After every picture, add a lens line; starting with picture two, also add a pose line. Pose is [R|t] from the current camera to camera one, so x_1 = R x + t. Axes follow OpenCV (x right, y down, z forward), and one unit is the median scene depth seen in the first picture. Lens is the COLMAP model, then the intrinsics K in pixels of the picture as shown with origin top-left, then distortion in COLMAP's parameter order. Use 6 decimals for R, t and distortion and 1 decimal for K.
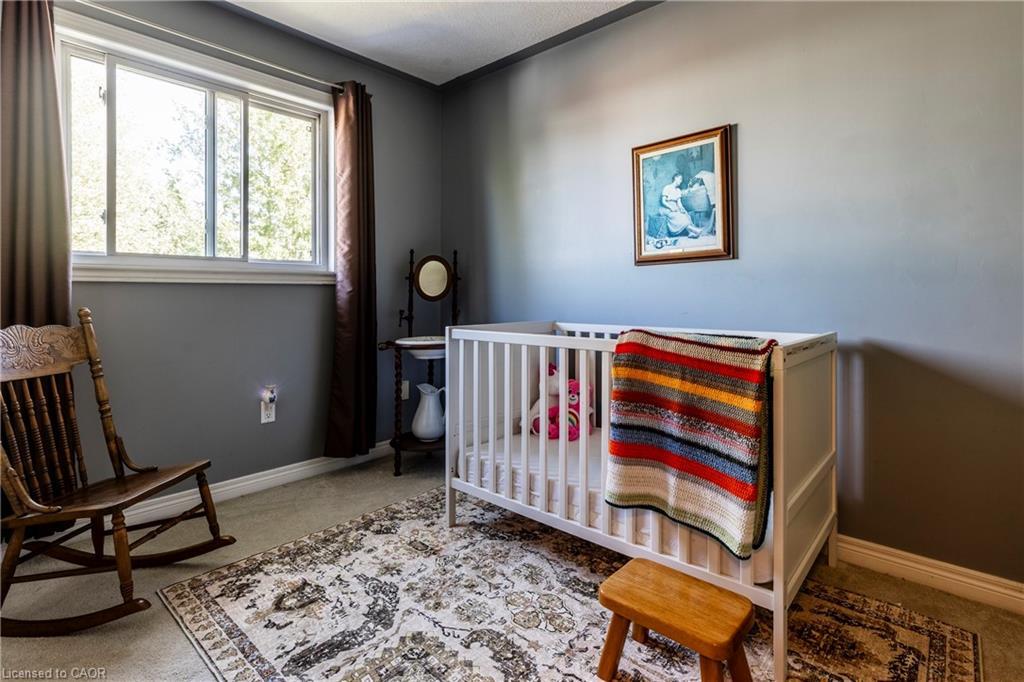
lens RADIAL K [[481.9, 0, 512.2], [0, 481.9, 298.8], [0, 0, 1]] dist [0.001785, 0.000069]
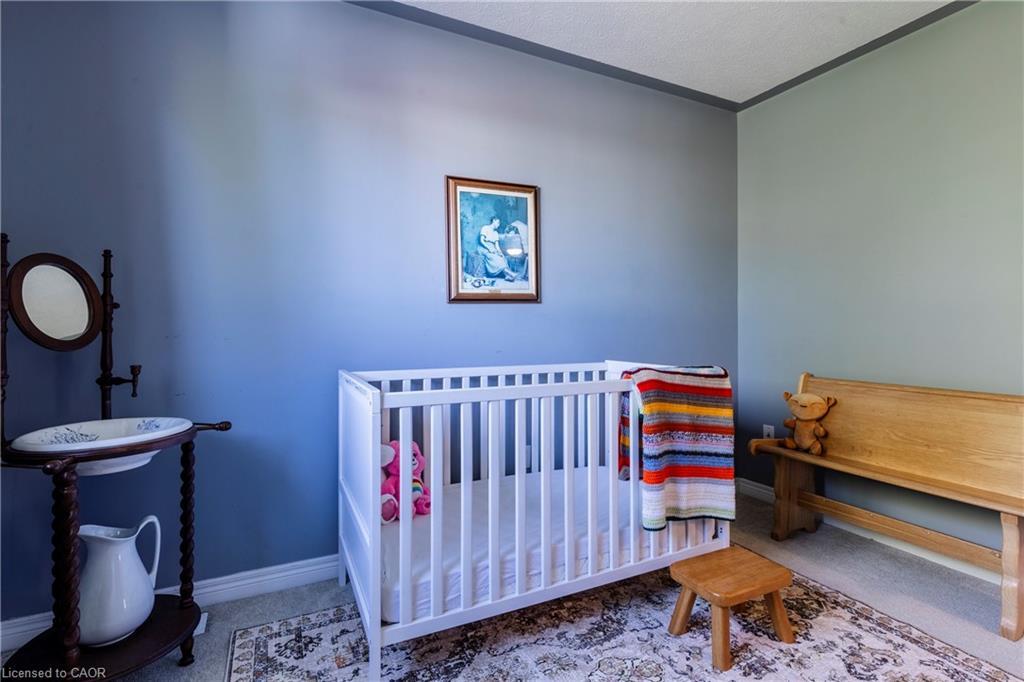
lens RADIAL K [[485.4, 0, 508.2], [0, 485.4, 333.2], [0, 0, 1]] dist [0.002028, 0.000098]
pose [[0.393227, -0.009131, 0.919396, -0.611848], [0.006848, 0.999952, 0.007003, -0.018172], [-0.919416, 0.003542, 0.393271, 0.576461]]
